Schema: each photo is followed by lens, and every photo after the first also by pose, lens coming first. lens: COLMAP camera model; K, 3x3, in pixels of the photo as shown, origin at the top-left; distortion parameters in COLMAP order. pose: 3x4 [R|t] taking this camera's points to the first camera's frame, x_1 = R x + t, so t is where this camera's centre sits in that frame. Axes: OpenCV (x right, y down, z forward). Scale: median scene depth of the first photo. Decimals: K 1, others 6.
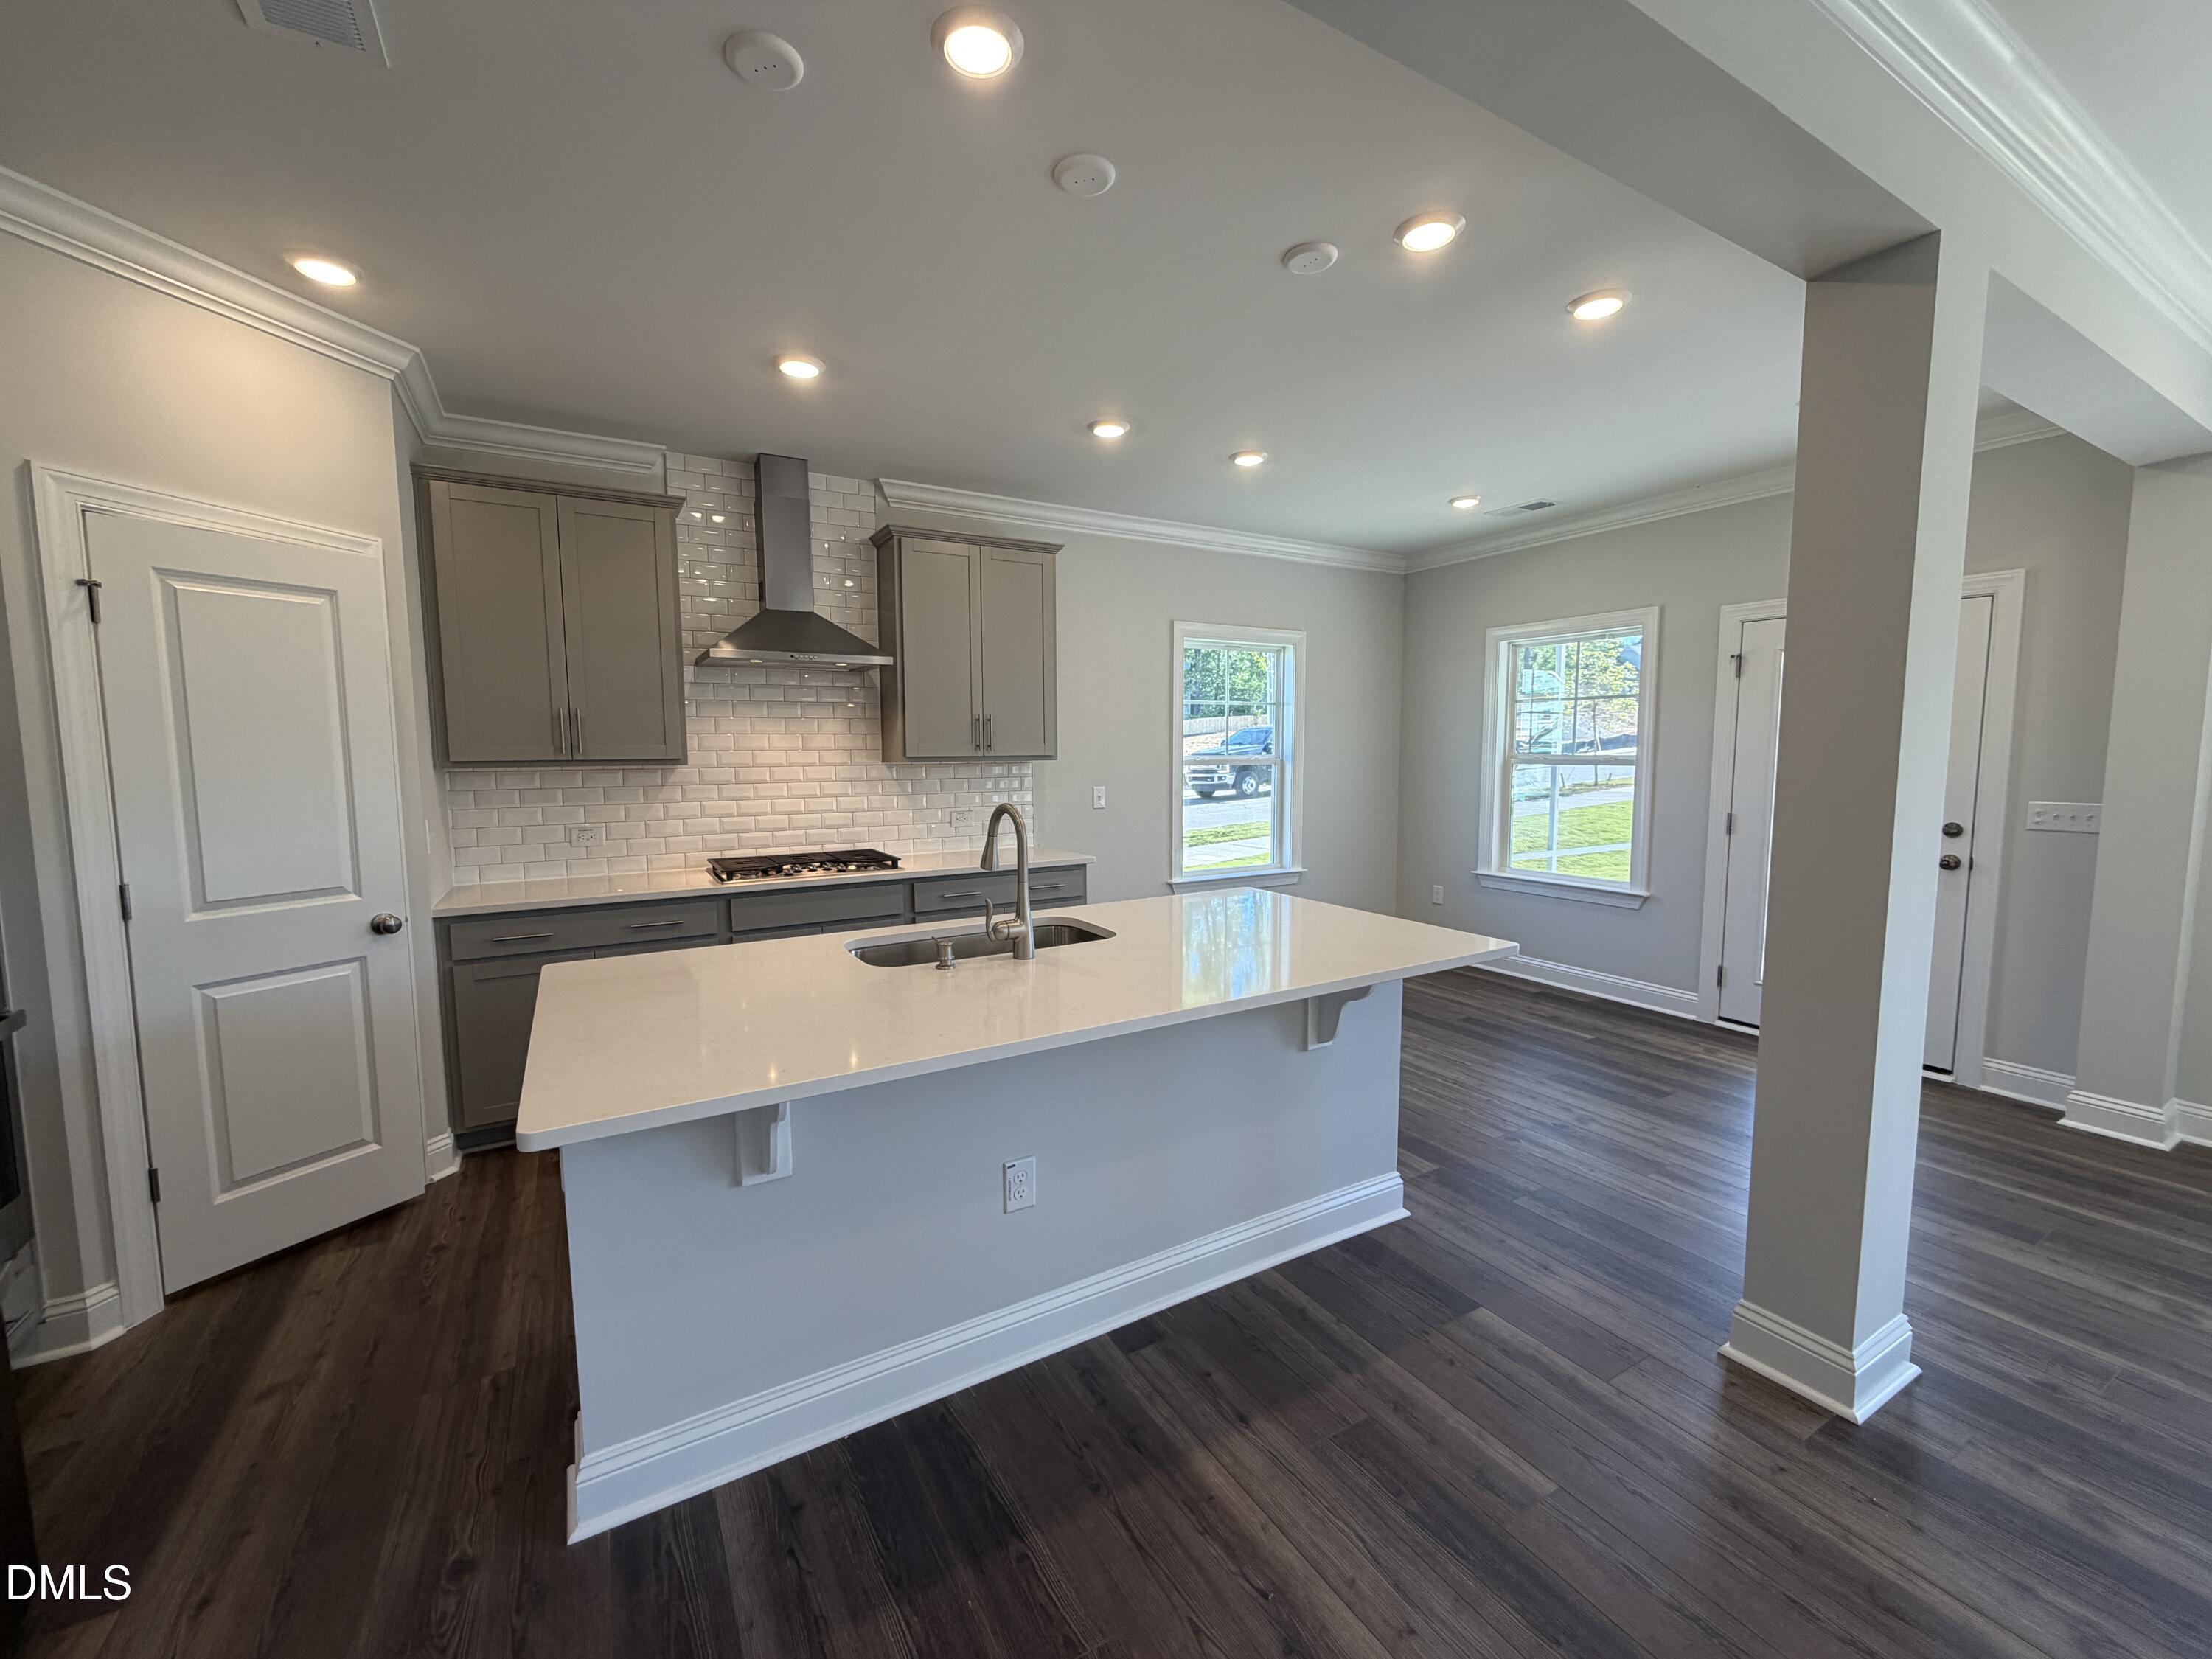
lens RADIAL K [[886.1, 0, 1099.0], [0, 886.1, 825.2], [0, 0, 1]] dist [0.000482, 0.000078]
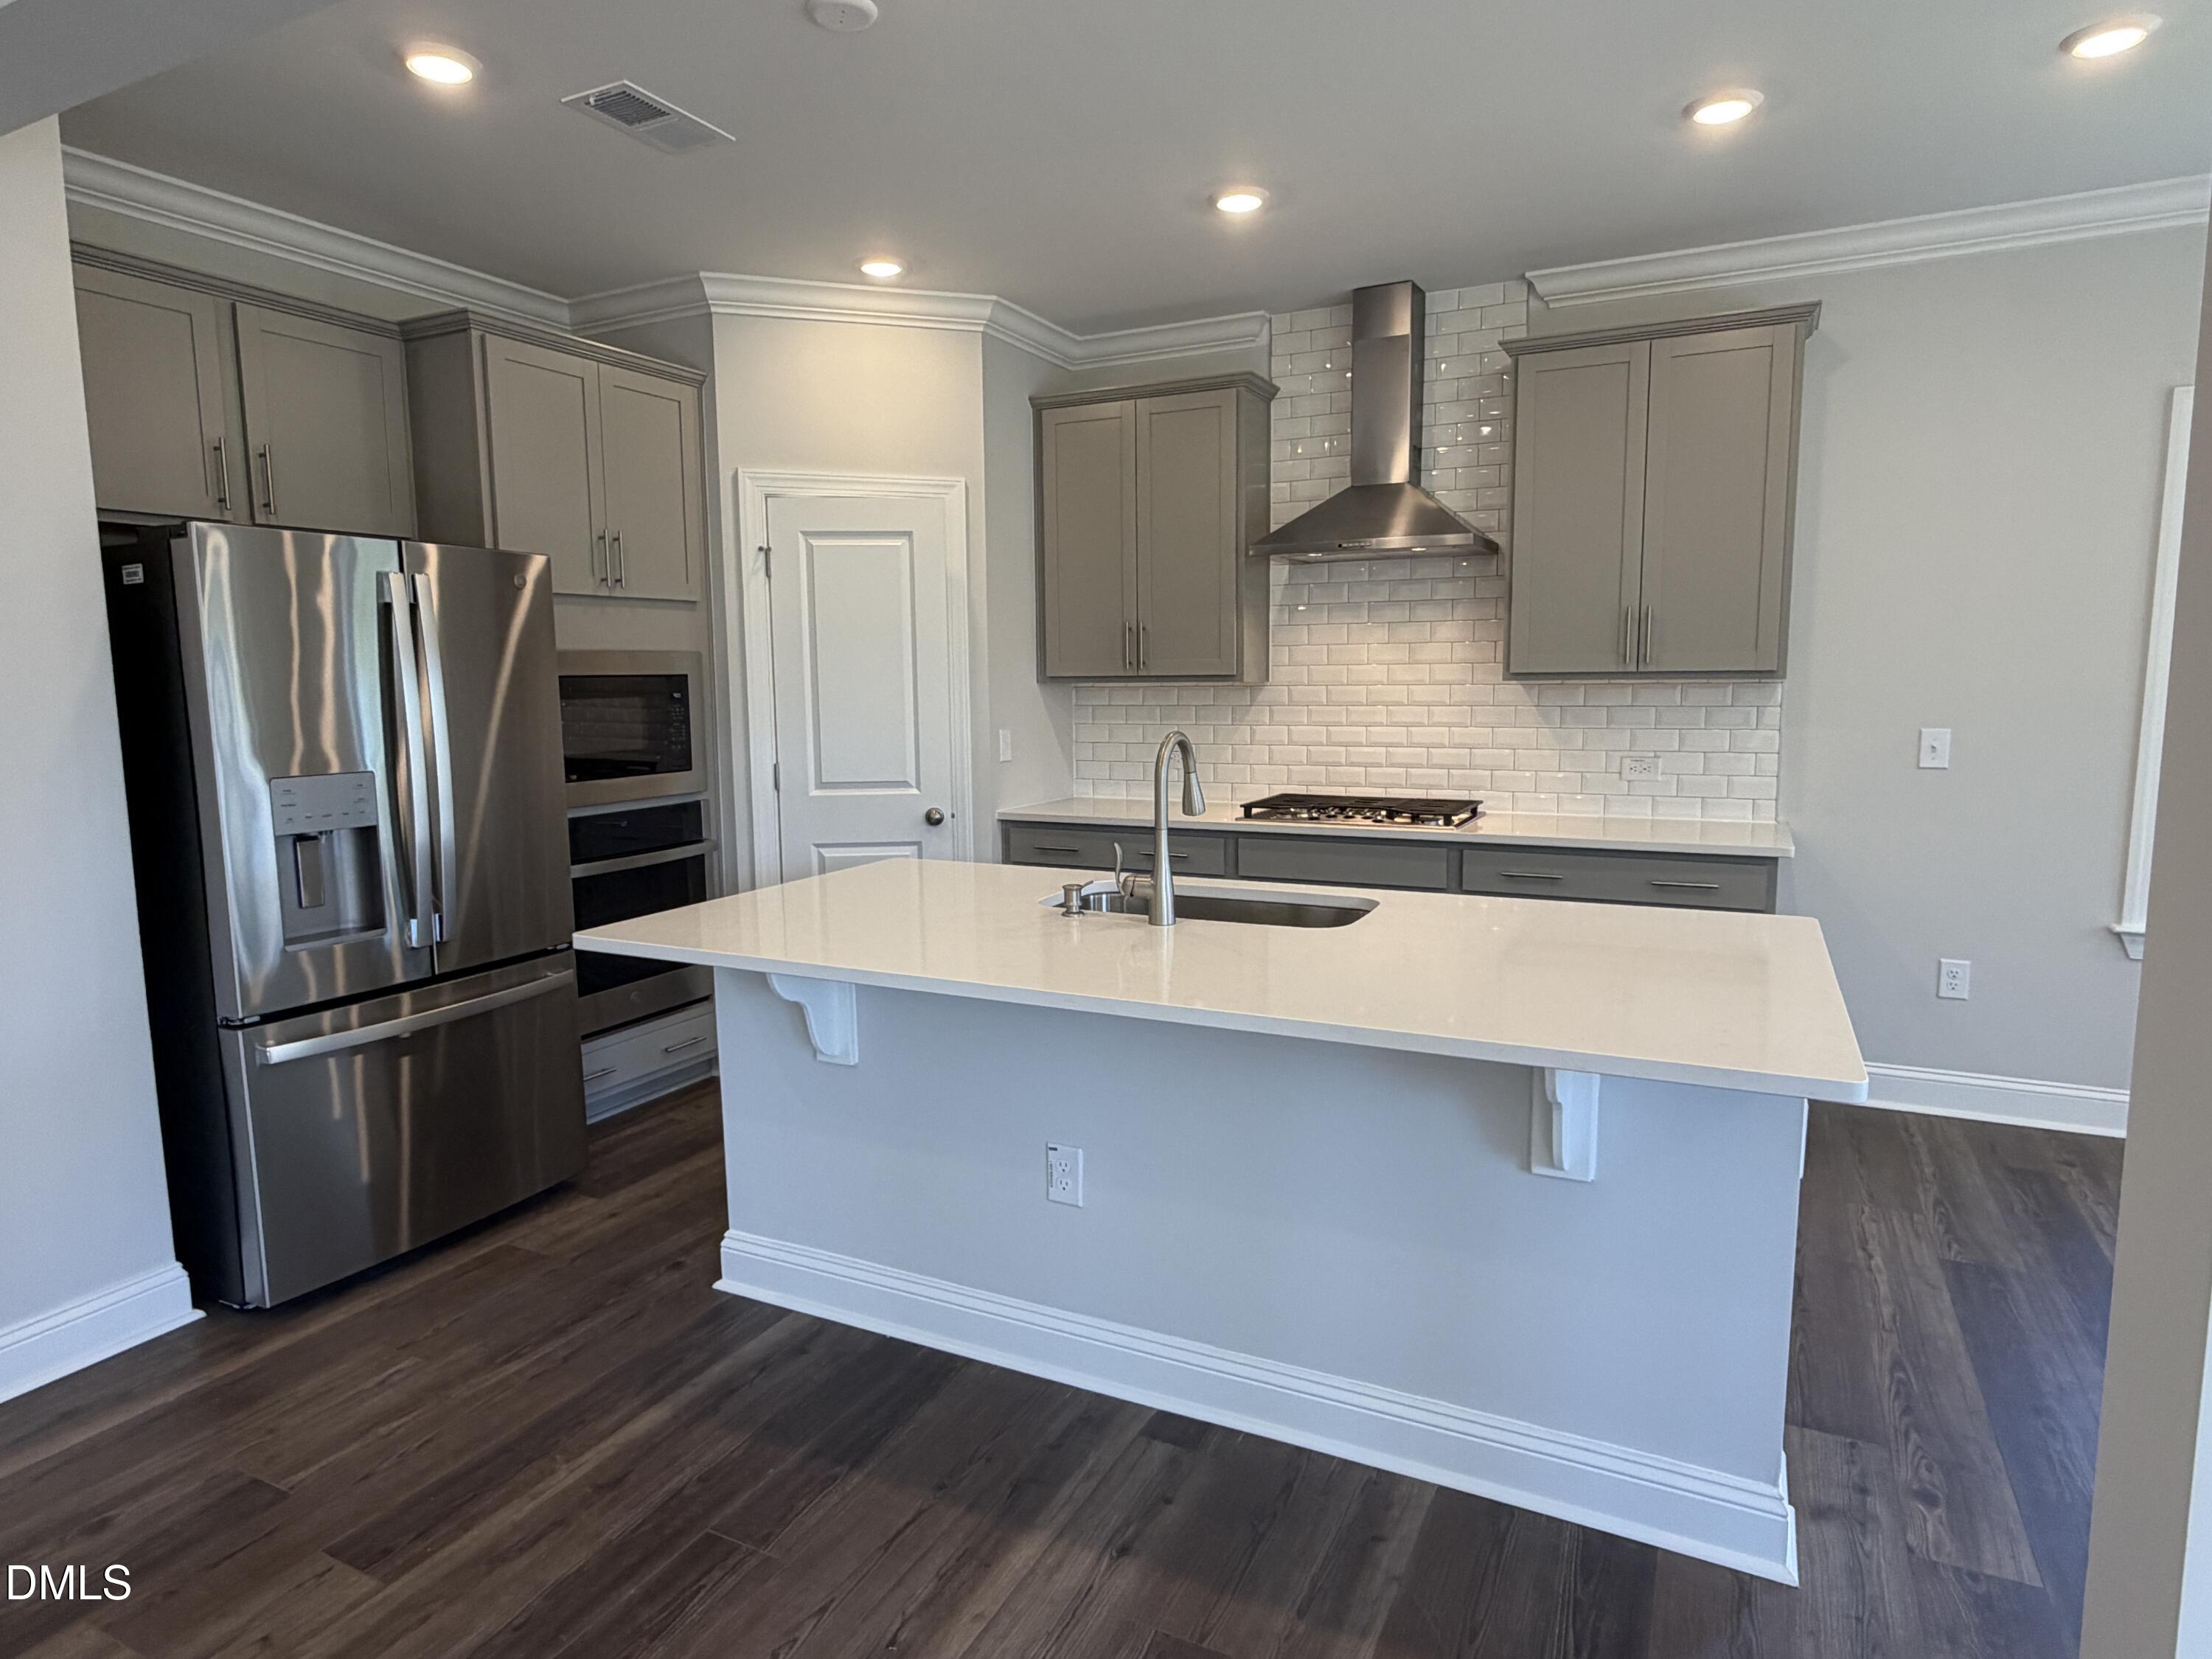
lens RADIAL K [[1272.6, 0, 1106.0], [0, 1272.6, 829.5], [0, 0, 1]] dist [0.012509, -0.000052]
pose [[0.548490, 0.106793, -0.829310, 0.559338], [-0.065927, 0.994246, 0.084429, -0.021965], [0.833554, 0.008365, 0.552374, 0.209456]]
